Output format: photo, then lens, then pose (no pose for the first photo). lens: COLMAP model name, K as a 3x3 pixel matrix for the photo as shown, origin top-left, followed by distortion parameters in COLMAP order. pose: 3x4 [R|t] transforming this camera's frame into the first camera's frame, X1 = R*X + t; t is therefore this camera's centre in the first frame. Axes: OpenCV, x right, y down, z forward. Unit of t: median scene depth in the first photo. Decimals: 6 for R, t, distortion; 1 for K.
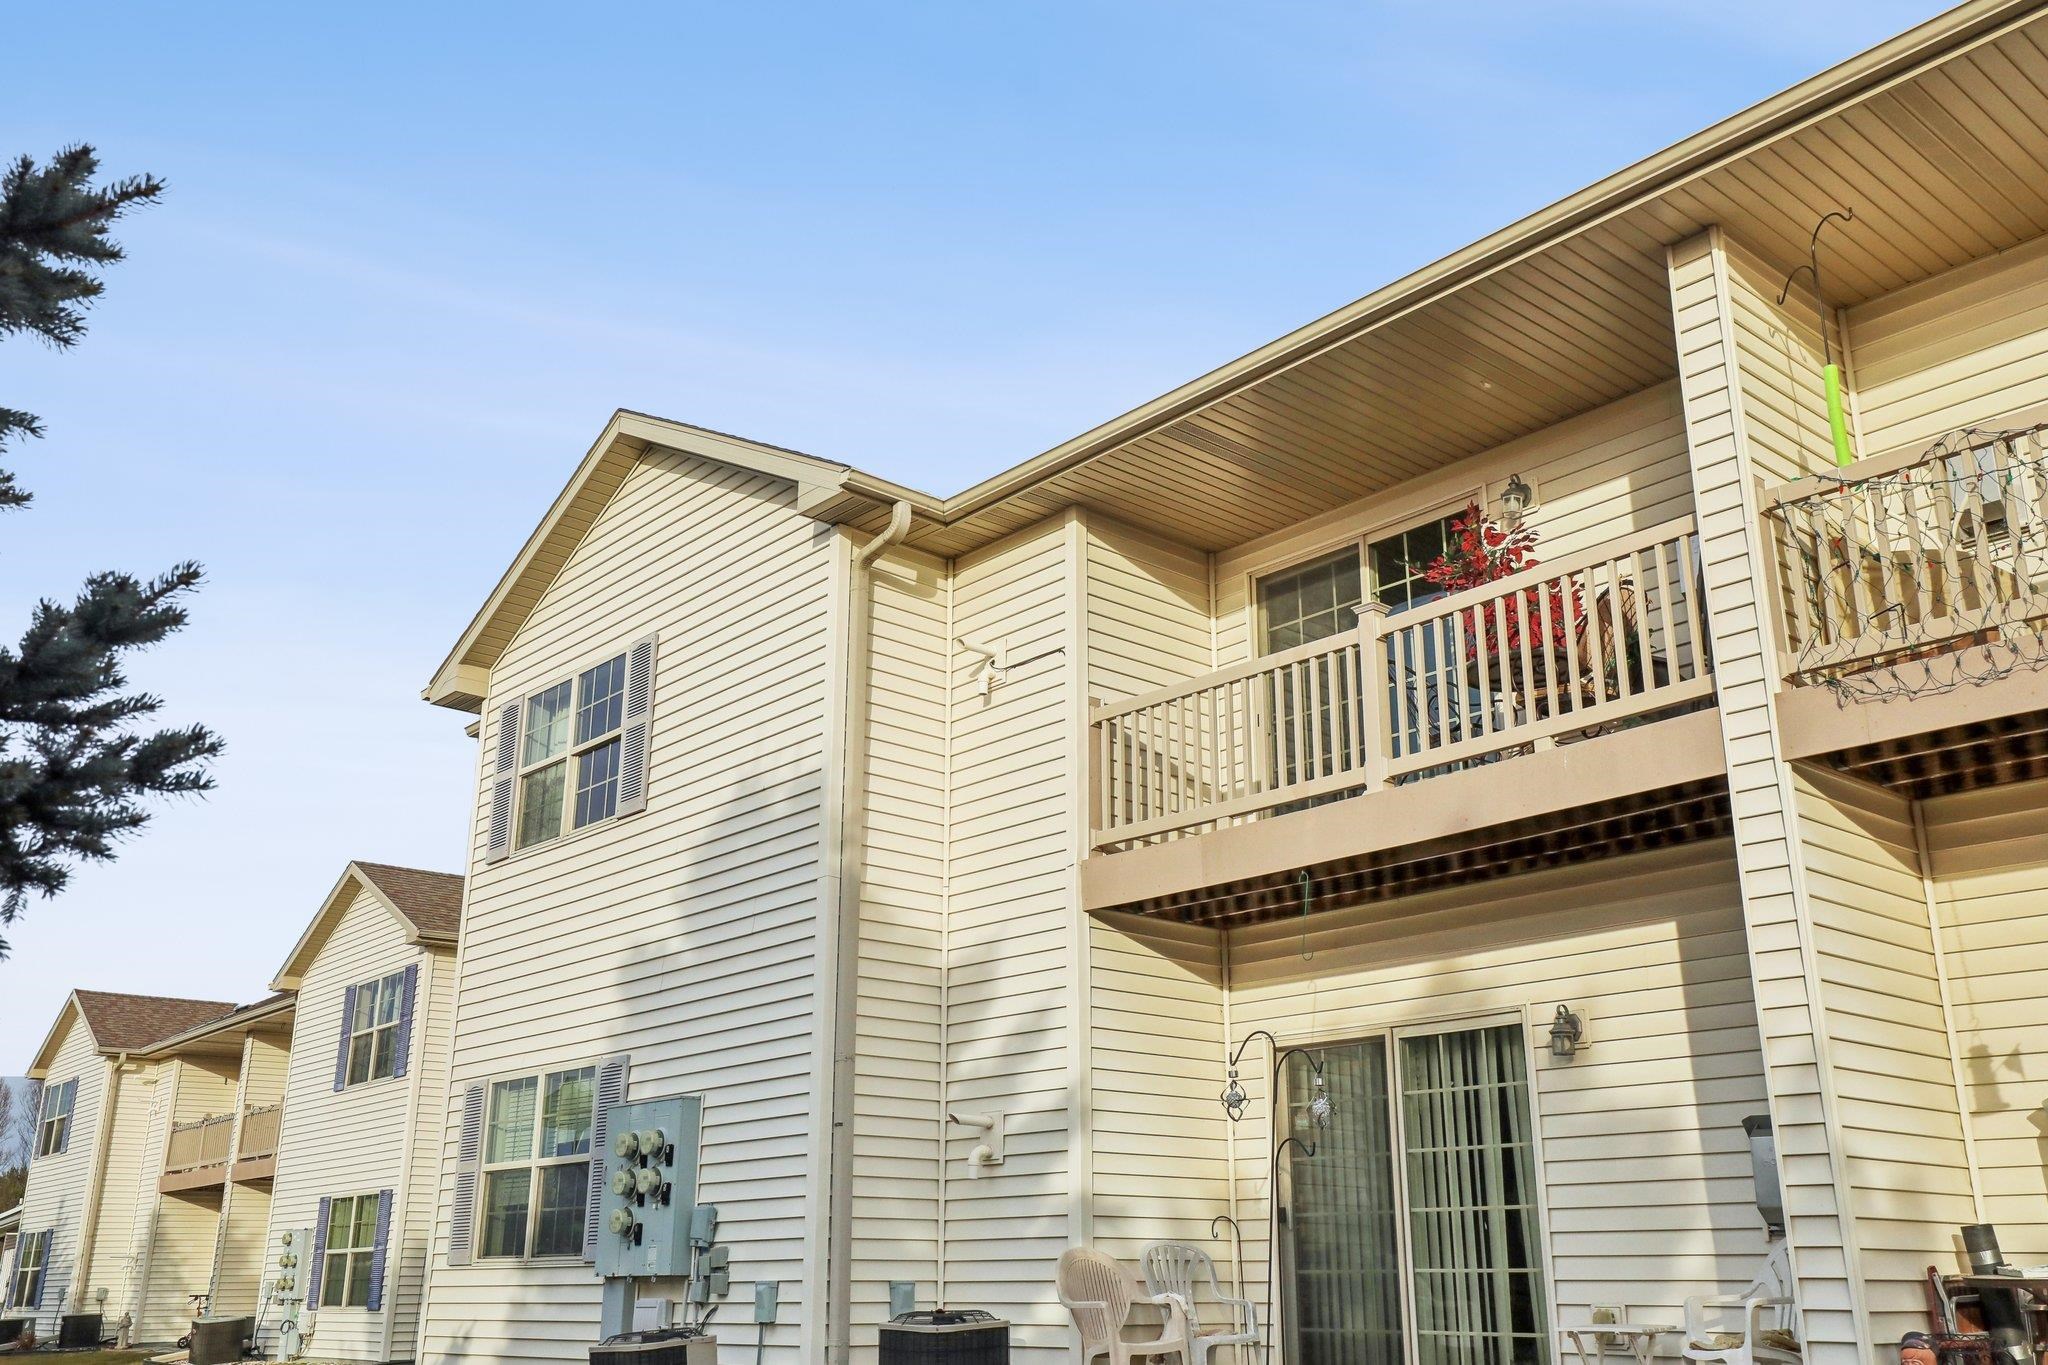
lens RADIAL K [[1818.4, 0, 1024.0], [0, 1818.4, 682.5], [0, 0, 1]] dist [0.036731, 0.019010]
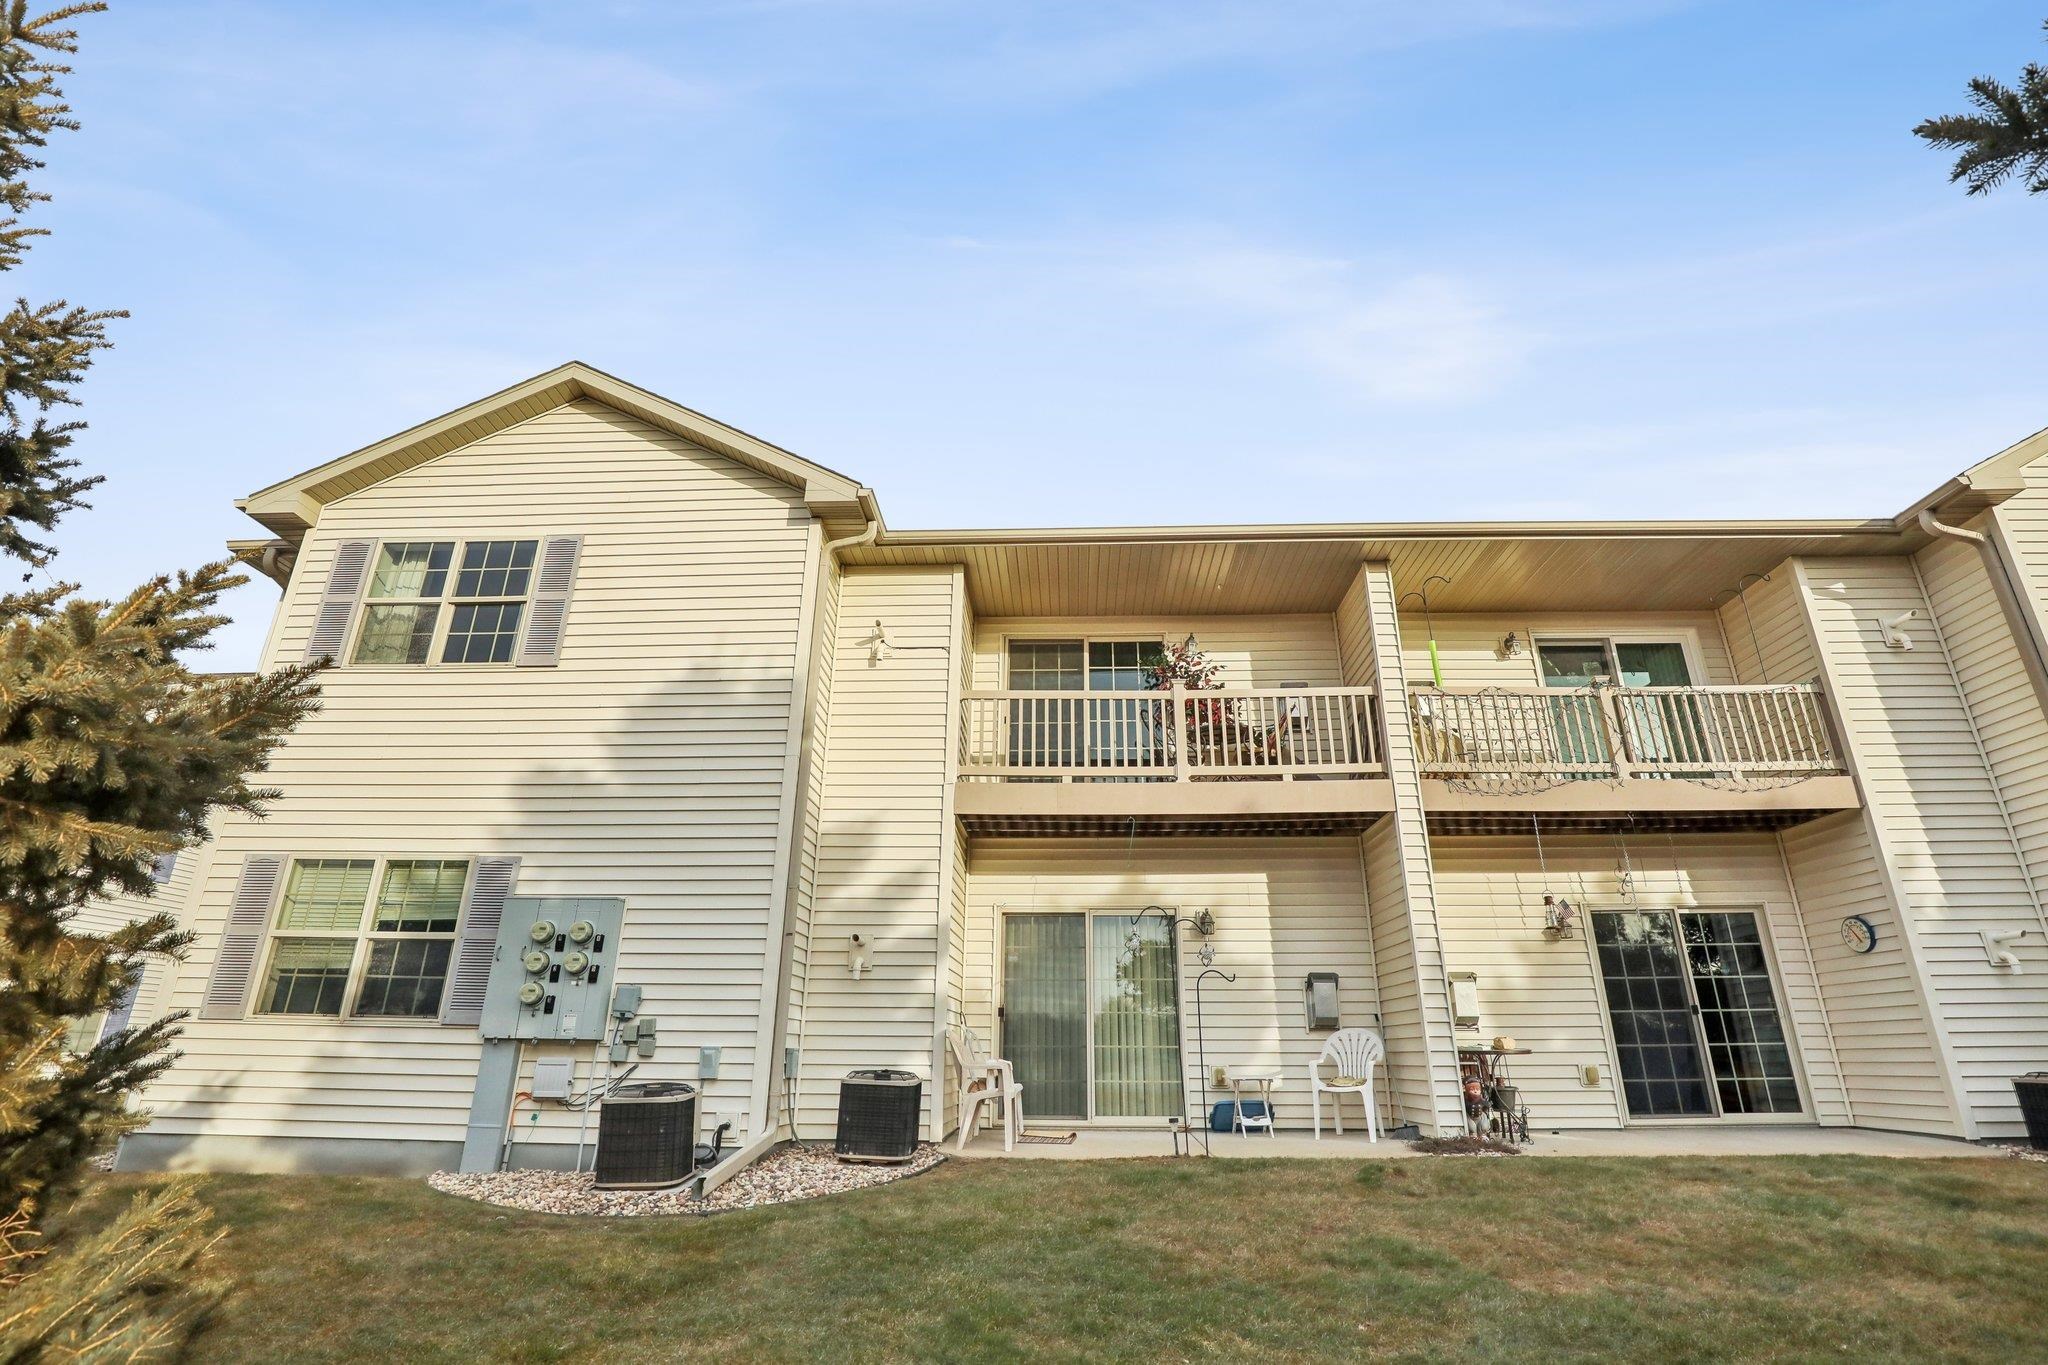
lens RADIAL K [[955.2, 0, 1024.0], [0, 955.2, 682.5], [0, 0, 1]] dist [-0.024151, -0.000072]
pose [[0.701034, 0.265291, 0.661945, -0.519636], [-0.233671, 0.962437, -0.138250, 0.120164], [-0.673757, -0.057759, 0.736692, 0.369892]]
